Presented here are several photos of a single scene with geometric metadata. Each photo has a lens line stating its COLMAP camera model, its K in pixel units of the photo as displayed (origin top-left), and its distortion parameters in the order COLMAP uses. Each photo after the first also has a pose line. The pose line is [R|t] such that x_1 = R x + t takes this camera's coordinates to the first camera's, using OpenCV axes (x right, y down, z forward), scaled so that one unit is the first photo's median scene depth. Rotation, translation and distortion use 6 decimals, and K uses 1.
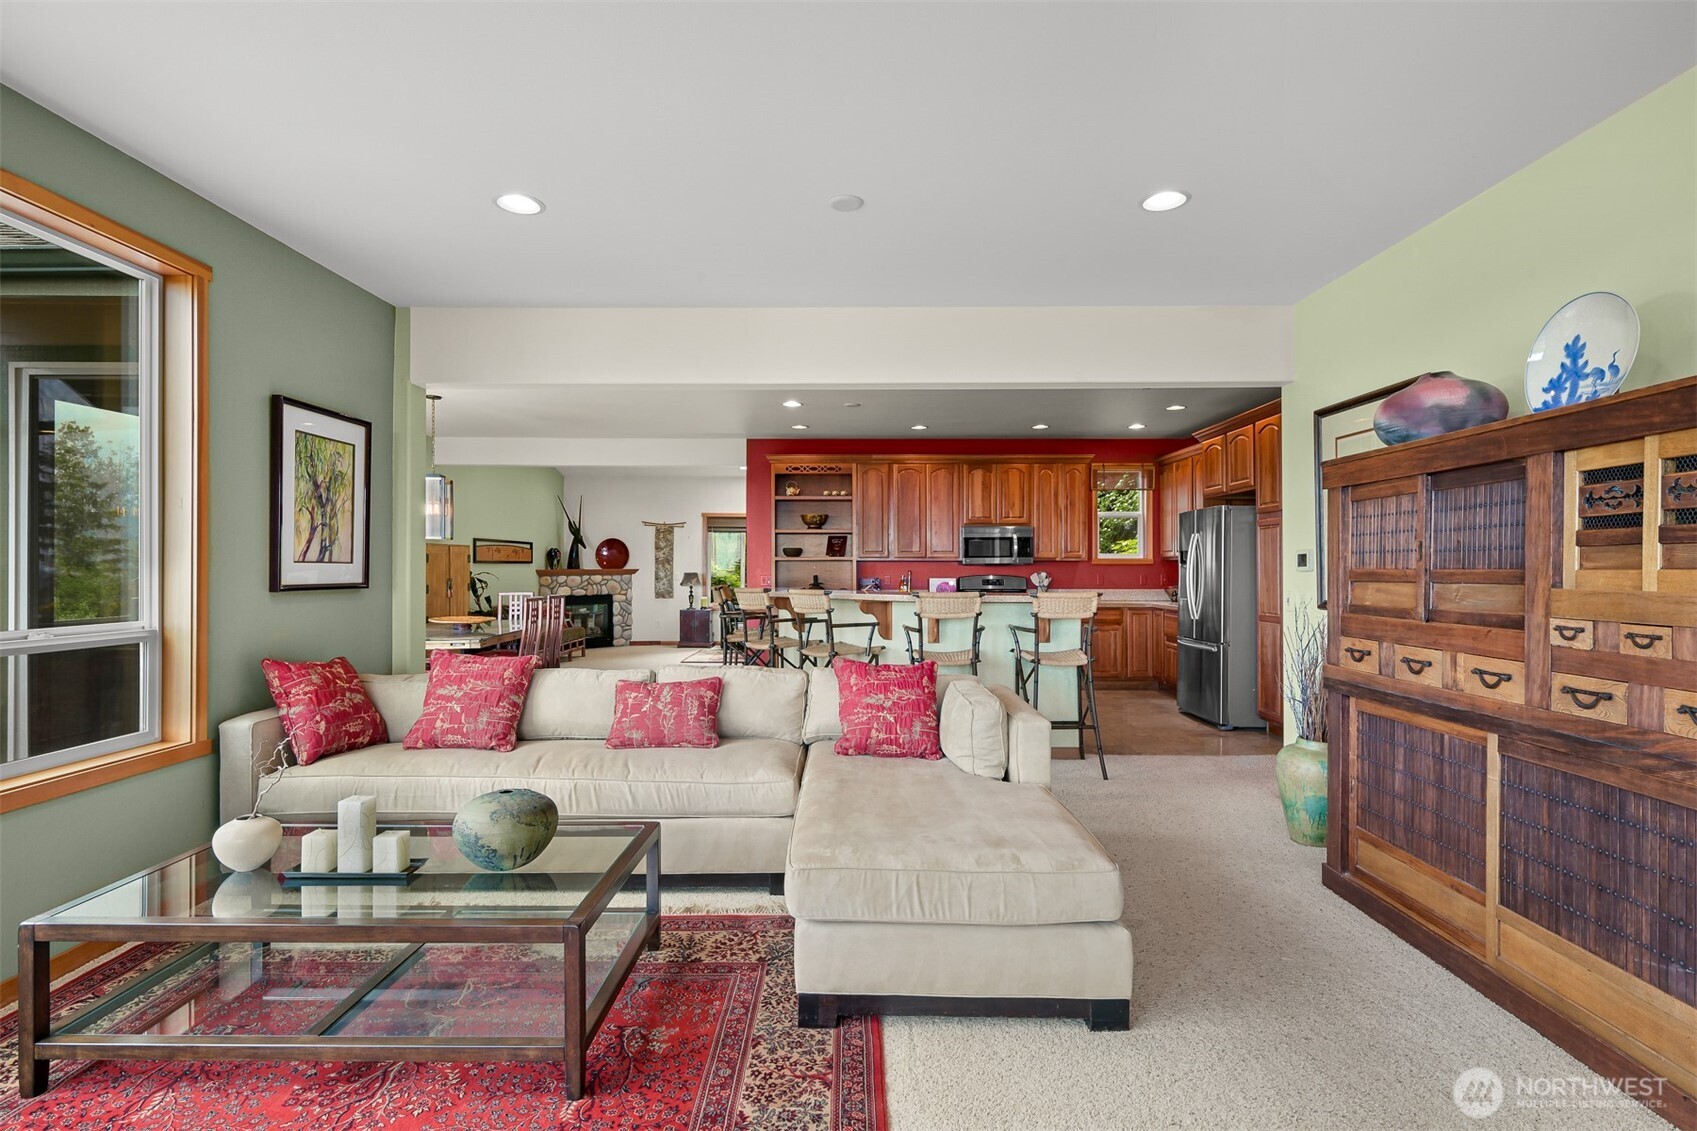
lens RADIAL K [[788.1, 0, 843.8], [0, 788.1, 565.4], [0, 0, 1]] dist [-0.016598, 0.000271]
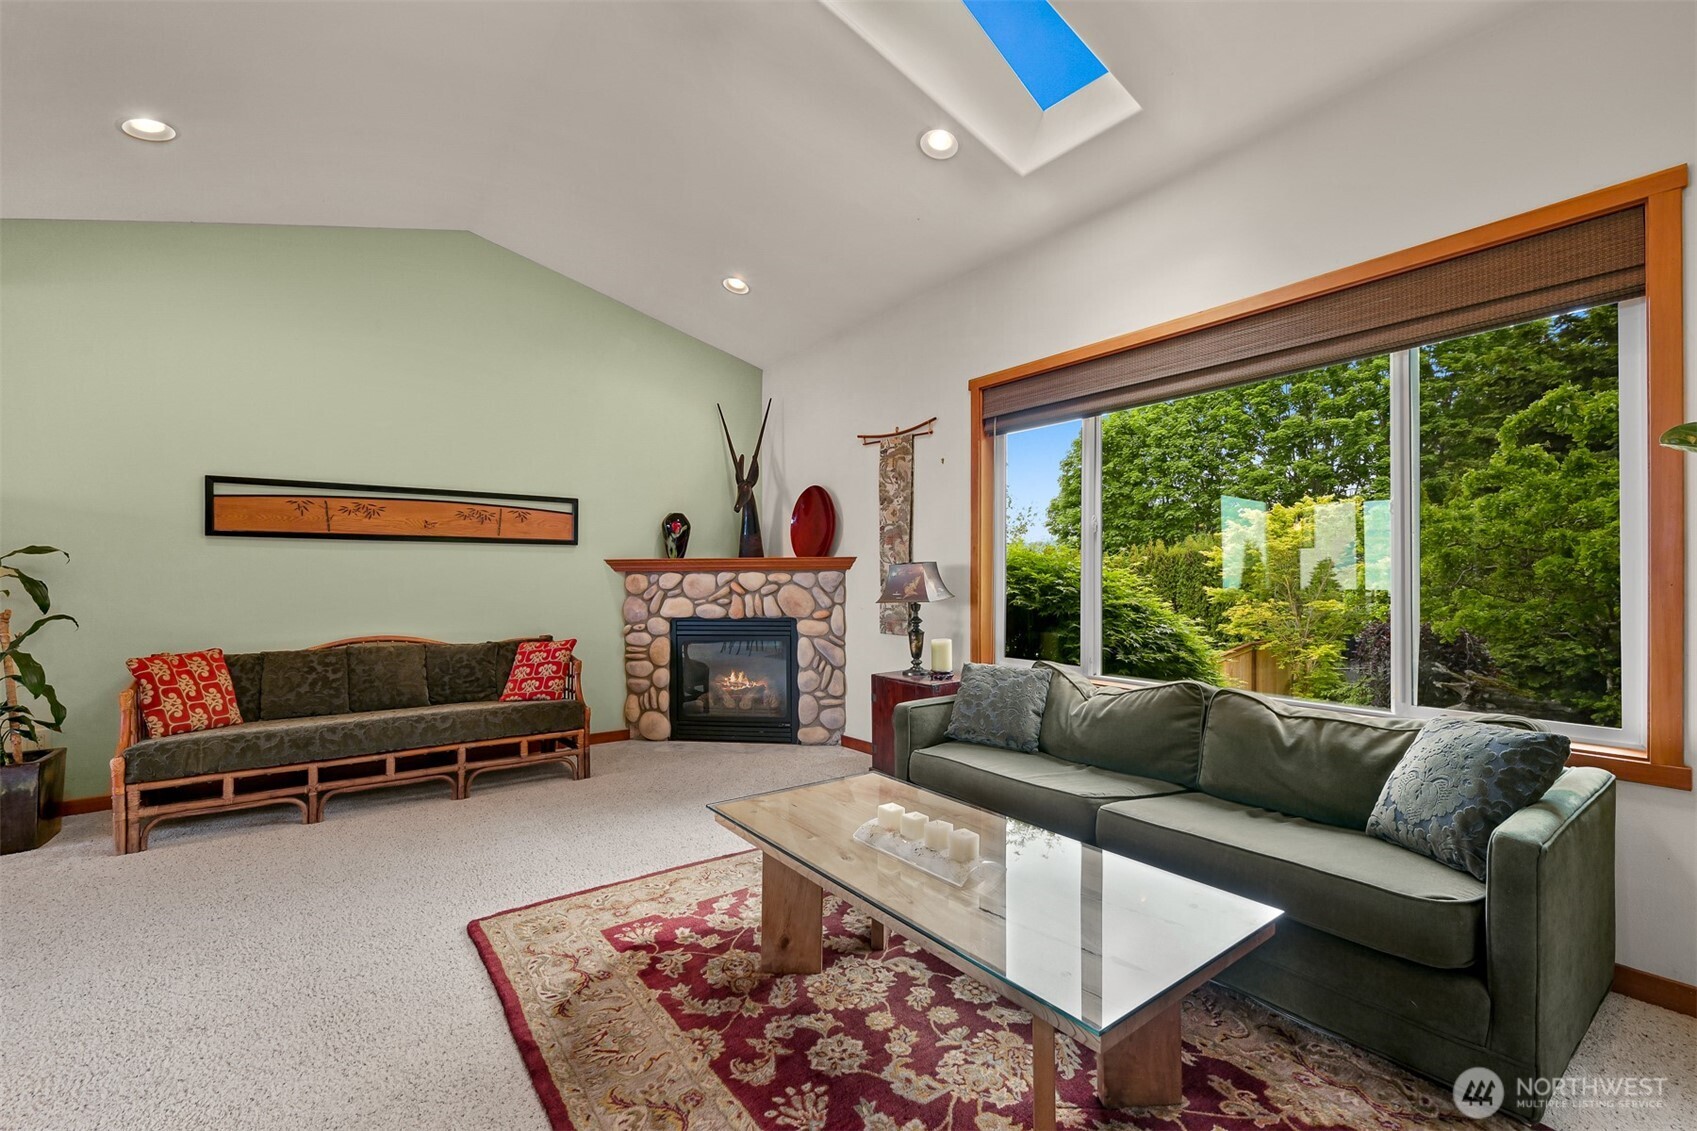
lens RADIAL K [[724.3, 0, 856.1], [0, 724.3, 577.0], [0, 0, 1]] dist [0.000318, -0.000152]
pose [[0.598946, -0.005498, -0.800771, 0.047665], [0.003981, 0.999985, -0.003888, 0.024596], [0.800780, -0.000859, 0.598958, 1.181673]]
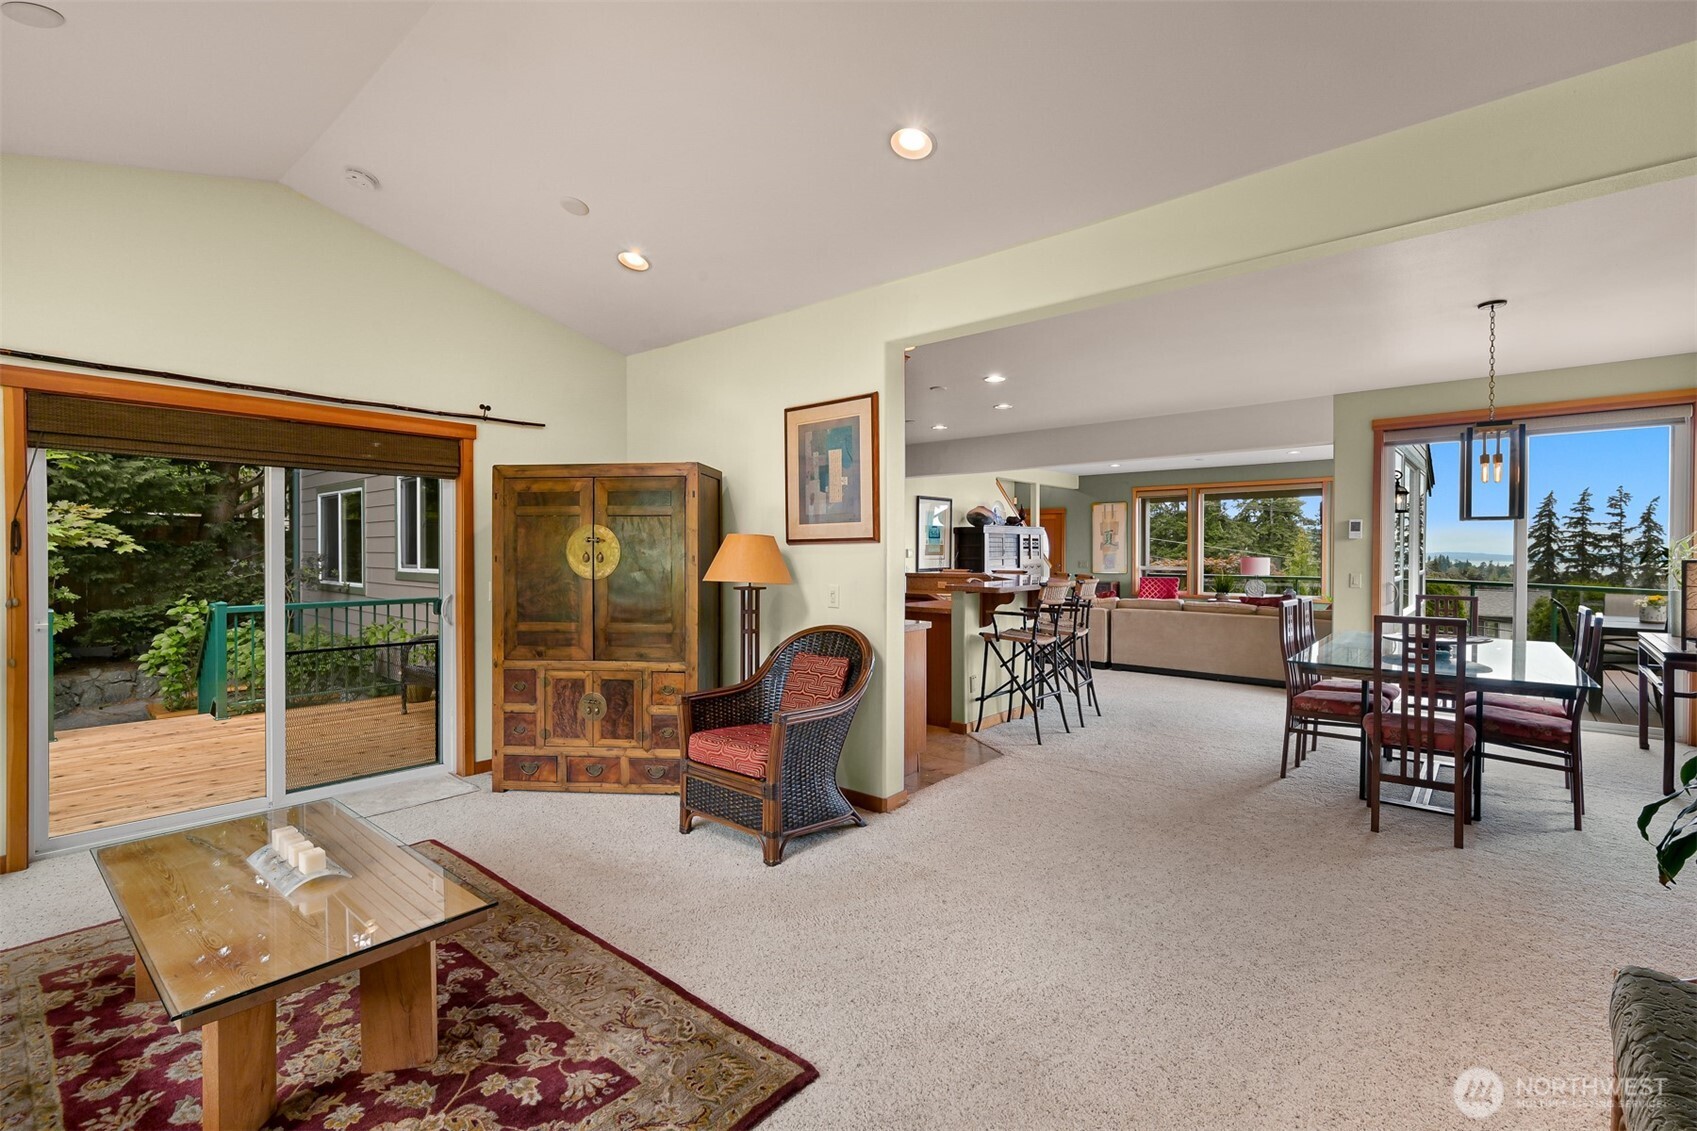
lens RADIAL K [[759.0, 0, 851.6], [0, 759.0, 563.3], [0, 0, 1]] dist [-0.000815, -0.000320]
pose [[-0.758645, -0.009078, 0.651441, -0.411711], [-0.000768, 0.999915, 0.013040, -0.002695], [-0.651504, 0.009392, -0.758587, 1.392450]]
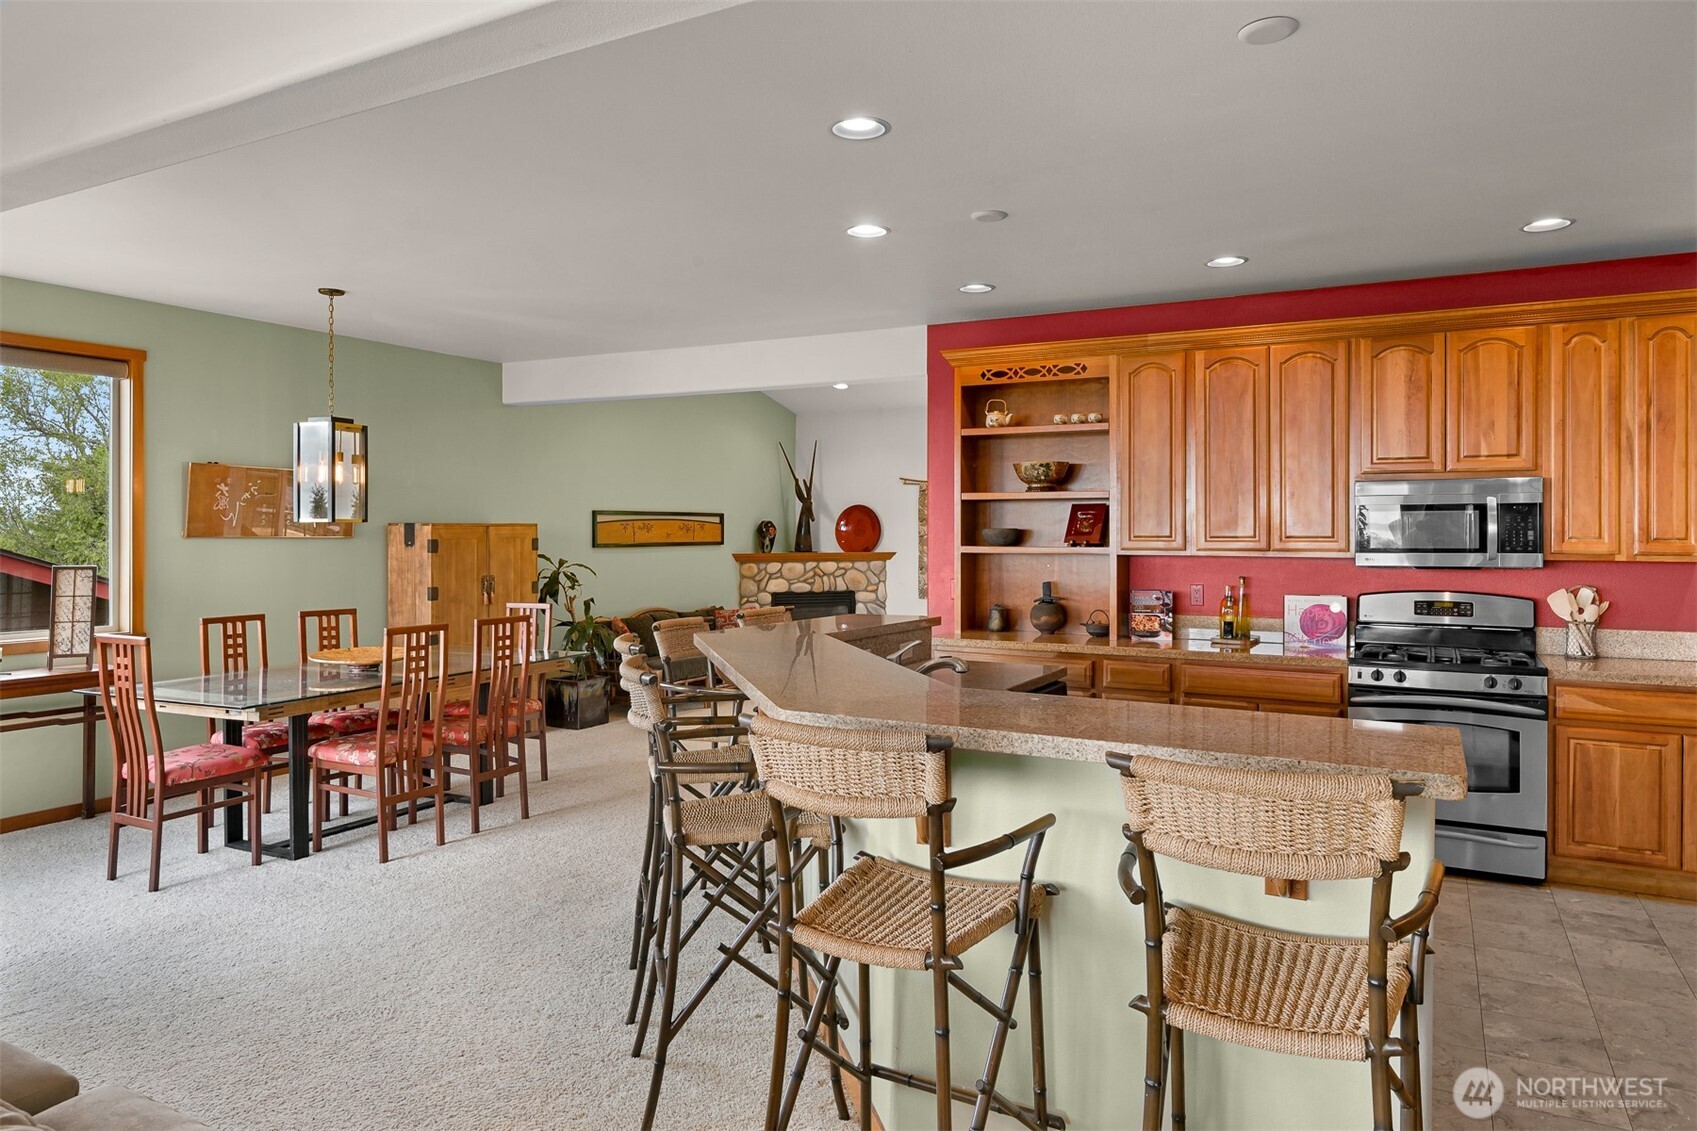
lens RADIAL K [[1050.8, 0, 876.5], [0, 1050.8, 530.3], [0, 0, 1]] dist [-0.004580, 0.002028]
pose [[0.888953, 0.001448, -0.457996, 0.177636], [-0.000853, 0.999999, 0.001506, -0.021871], [0.457998, -0.000948, 0.888953, 0.350967]]
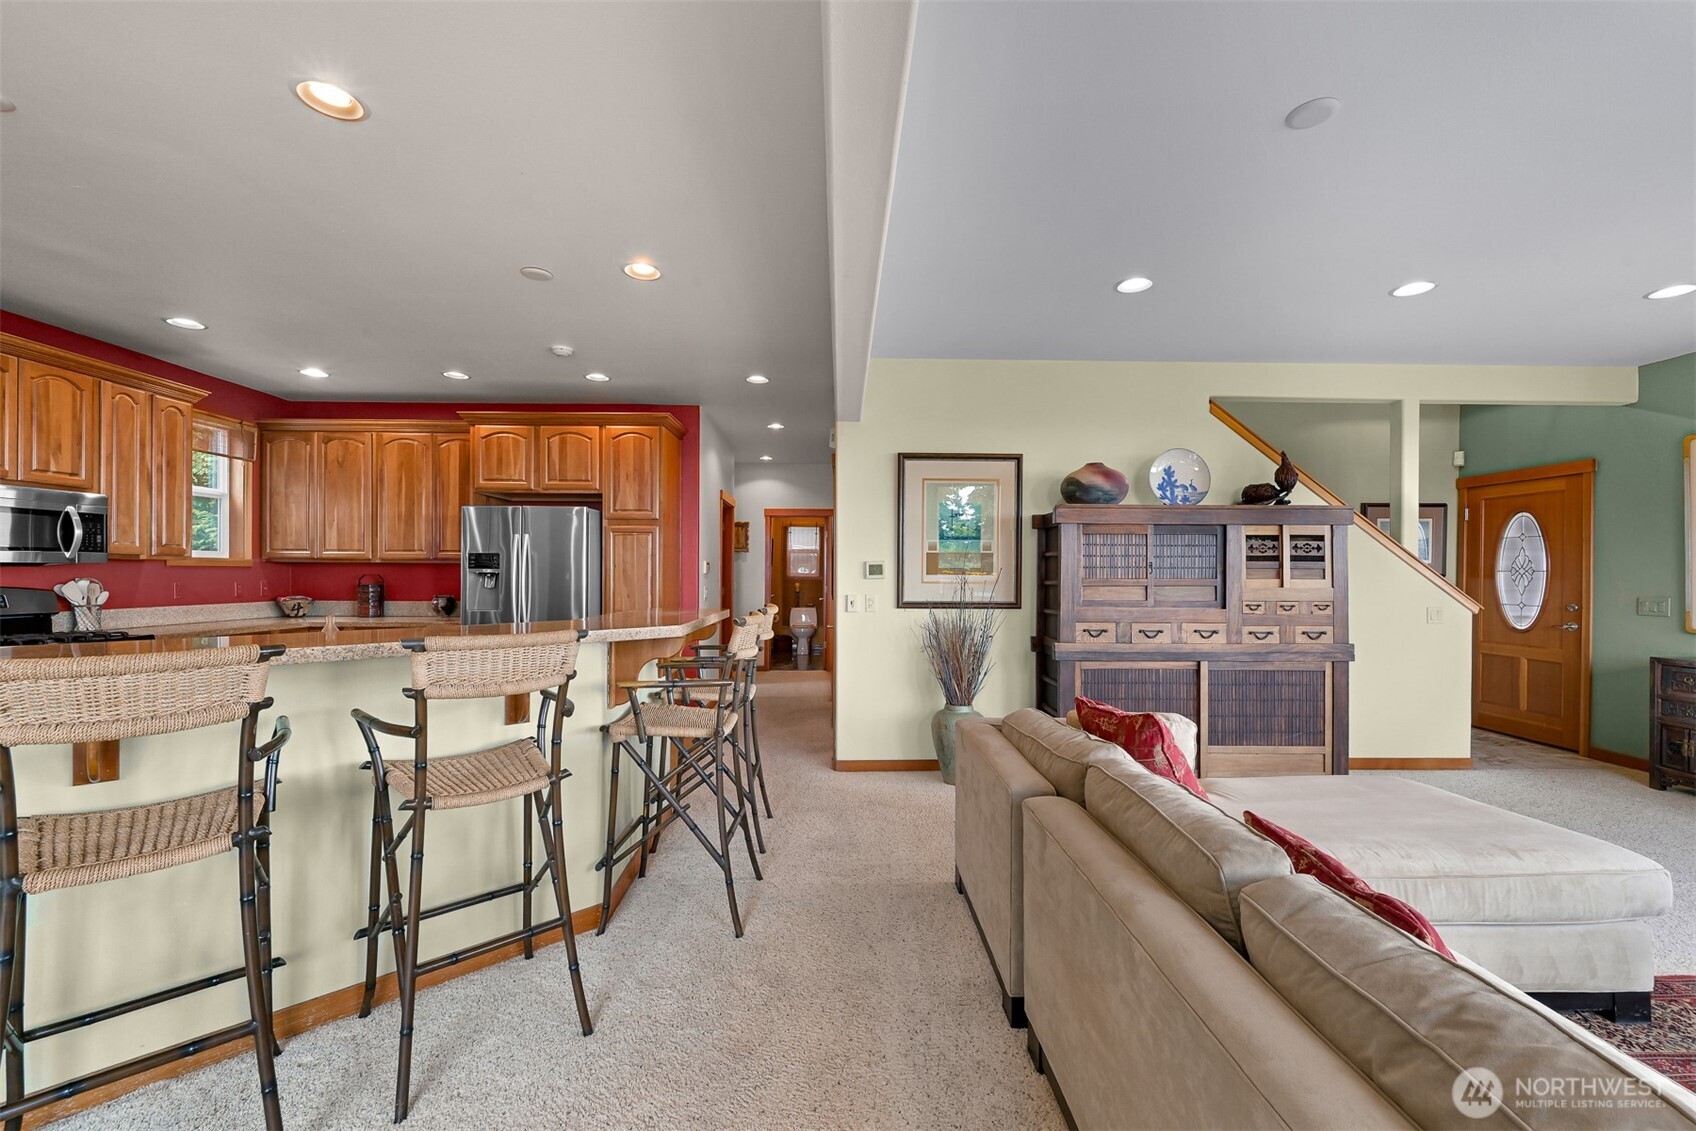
lens RADIAL K [[672.6, 0, 840.9], [0, 672.6, 577.5], [0, 0, 1]] dist [-0.002318, -0.000097]
pose [[-0.016235, -0.007009, 0.999844, -0.218568], [-0.008152, 0.999943, 0.006877, -0.000580], [-0.999835, -0.008039, -0.016292, 0.495204]]
